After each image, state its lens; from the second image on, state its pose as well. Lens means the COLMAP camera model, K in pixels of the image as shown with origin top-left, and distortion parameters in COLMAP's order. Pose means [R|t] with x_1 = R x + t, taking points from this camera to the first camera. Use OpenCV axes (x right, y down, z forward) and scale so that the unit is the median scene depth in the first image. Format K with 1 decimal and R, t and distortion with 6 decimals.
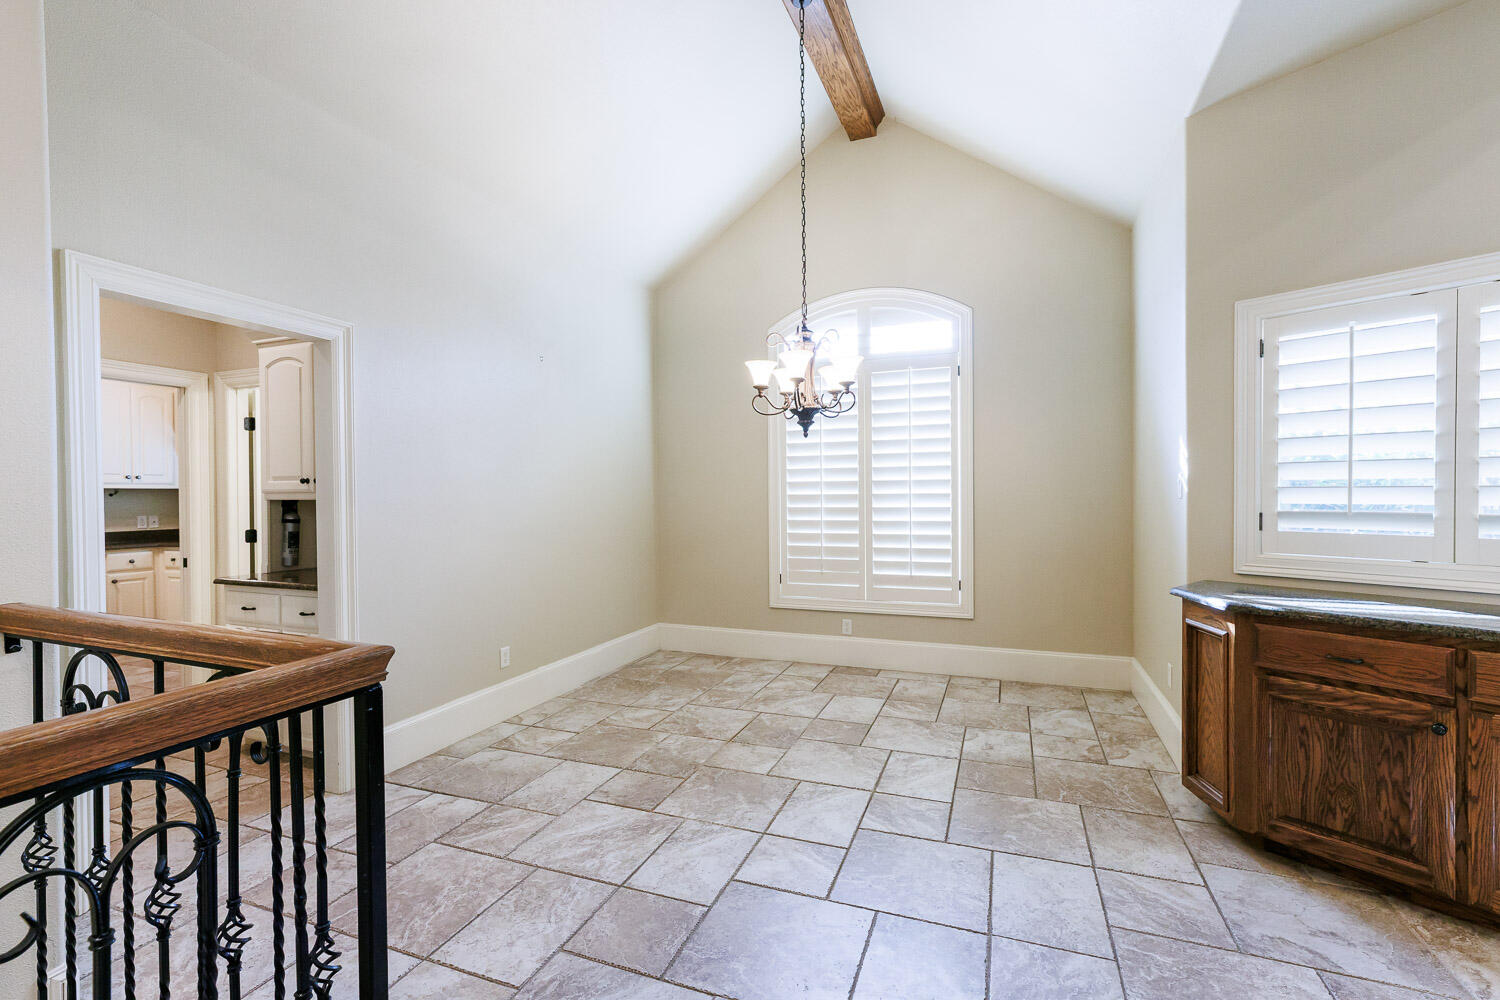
lens RADIAL K [[662.0, 0, 751.7], [0, 662.0, 488.9], [0, 0, 1]] dist [-0.000279, 0.007970]
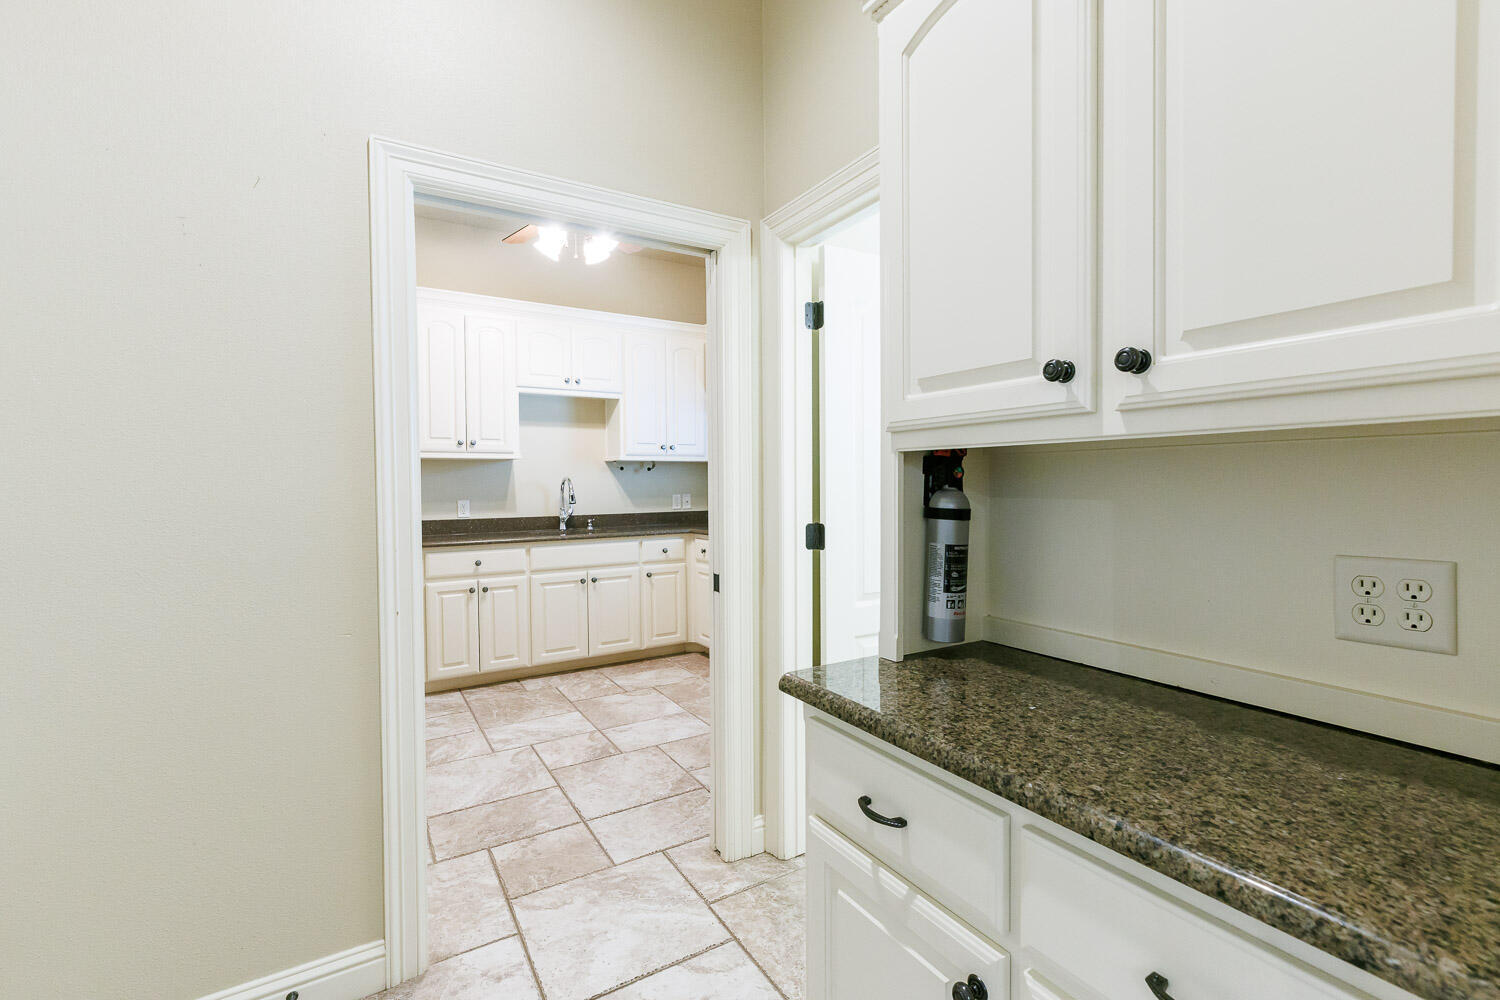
lens RADIAL K [[662.0, 0, 751.7], [0, 662.0, 488.9], [0, 0, 1]] dist [-0.000279, 0.007970]
pose [[0.797957, 0.014702, -0.602535, -0.487224], [-0.004281, 0.999815, 0.018726, 0.025163], [0.602699, -0.012362, 0.797873, 0.566720]]
